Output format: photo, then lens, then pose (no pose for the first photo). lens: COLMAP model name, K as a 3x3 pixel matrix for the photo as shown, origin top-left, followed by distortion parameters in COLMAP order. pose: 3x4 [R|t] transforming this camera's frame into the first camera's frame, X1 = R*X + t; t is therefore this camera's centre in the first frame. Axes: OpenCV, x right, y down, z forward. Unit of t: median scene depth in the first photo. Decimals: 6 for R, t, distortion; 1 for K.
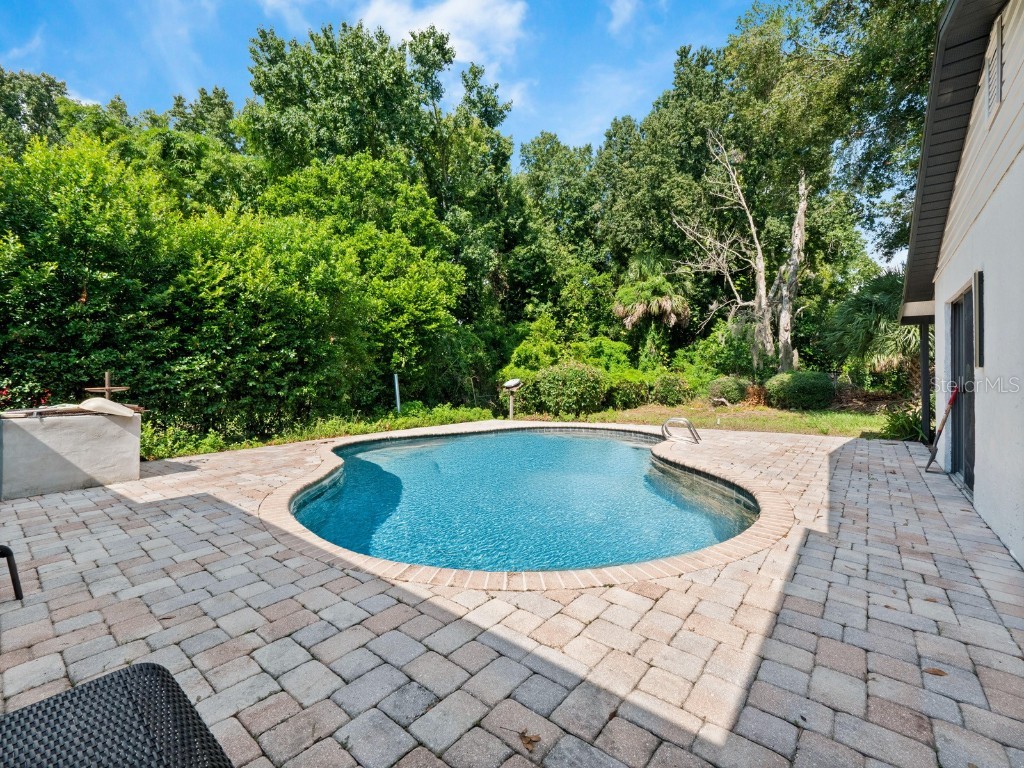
lens RADIAL K [[451.2, 0, 494.8], [0, 451.2, 386.2], [0, 0, 1]] dist [-0.021395, -0.000256]
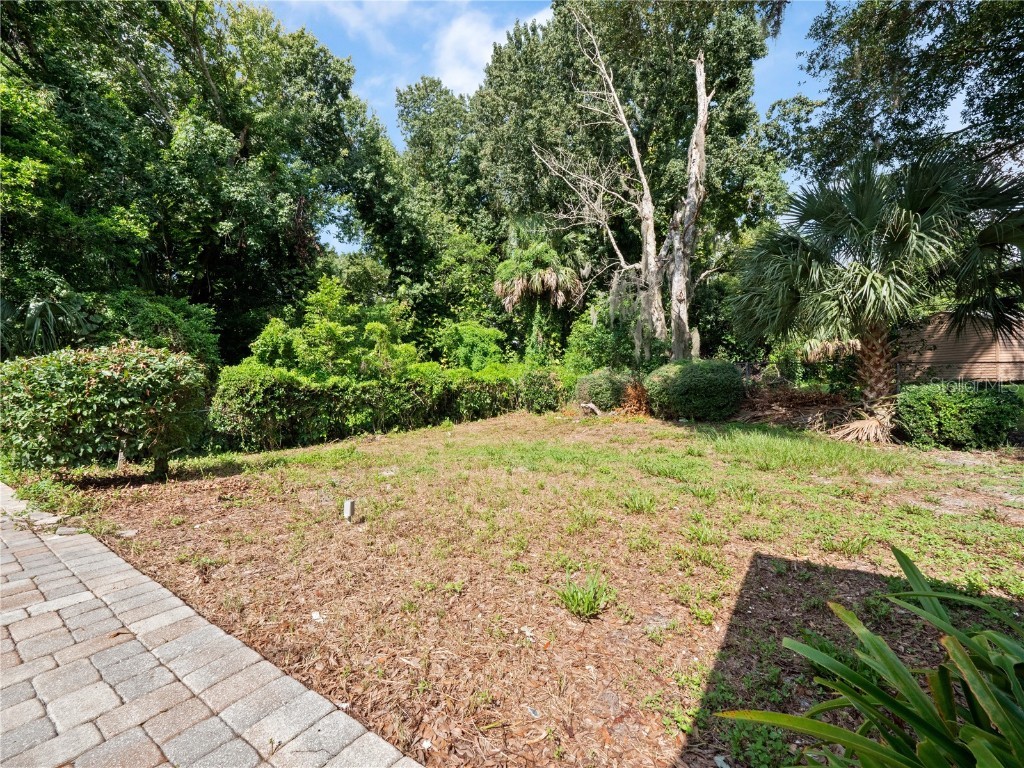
lens RADIAL K [[436.3, 0, 506.1], [0, 436.3, 386.6], [0, 0, 1]] dist [0.002057, -0.007034]
pose [[0.994873, -0.021981, 0.098715, 0.241380], [0.021202, 0.999735, 0.008939, -0.005109], [-0.098886, -0.006800, 0.995076, 0.276110]]
